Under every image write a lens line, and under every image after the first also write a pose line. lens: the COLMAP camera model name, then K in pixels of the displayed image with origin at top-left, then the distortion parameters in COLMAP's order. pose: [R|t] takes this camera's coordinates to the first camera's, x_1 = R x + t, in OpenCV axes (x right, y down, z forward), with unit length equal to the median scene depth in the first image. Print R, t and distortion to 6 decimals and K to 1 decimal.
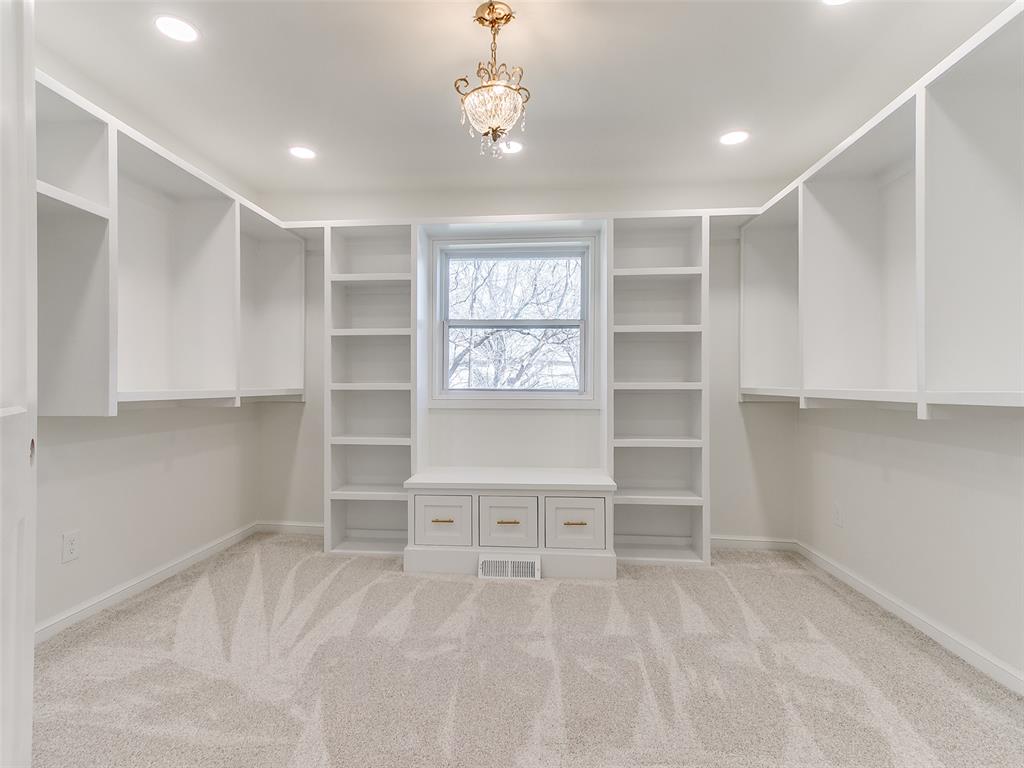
lens RADIAL K [[670.5, 0, 489.6], [0, 670.5, 379.1], [0, 0, 1]] dist [0.002308, -0.000202]
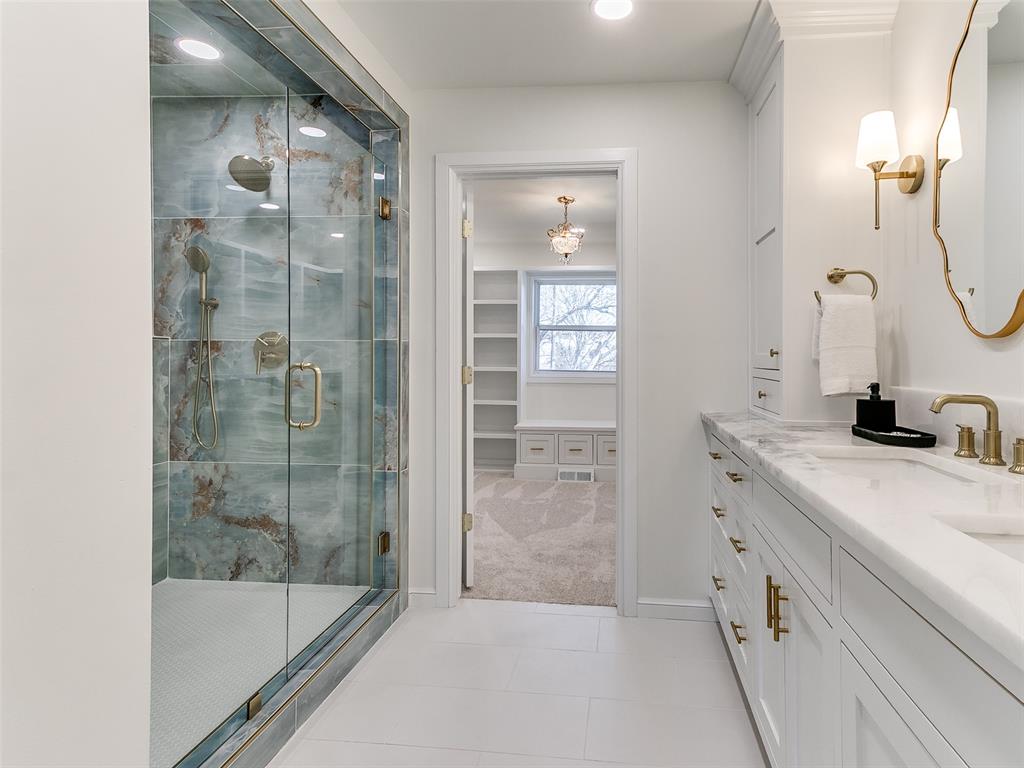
lens RADIAL K [[670.5, 0, 489.6], [0, 670.5, 379.1], [0, 0, 1]] dist [0.002308, -0.000202]
pose [[0.992524, 0.005370, -0.121935, 0.016487], [-0.000075, 0.999058, 0.043392, -0.038180], [0.122053, -0.043059, 0.991589, -0.669974]]
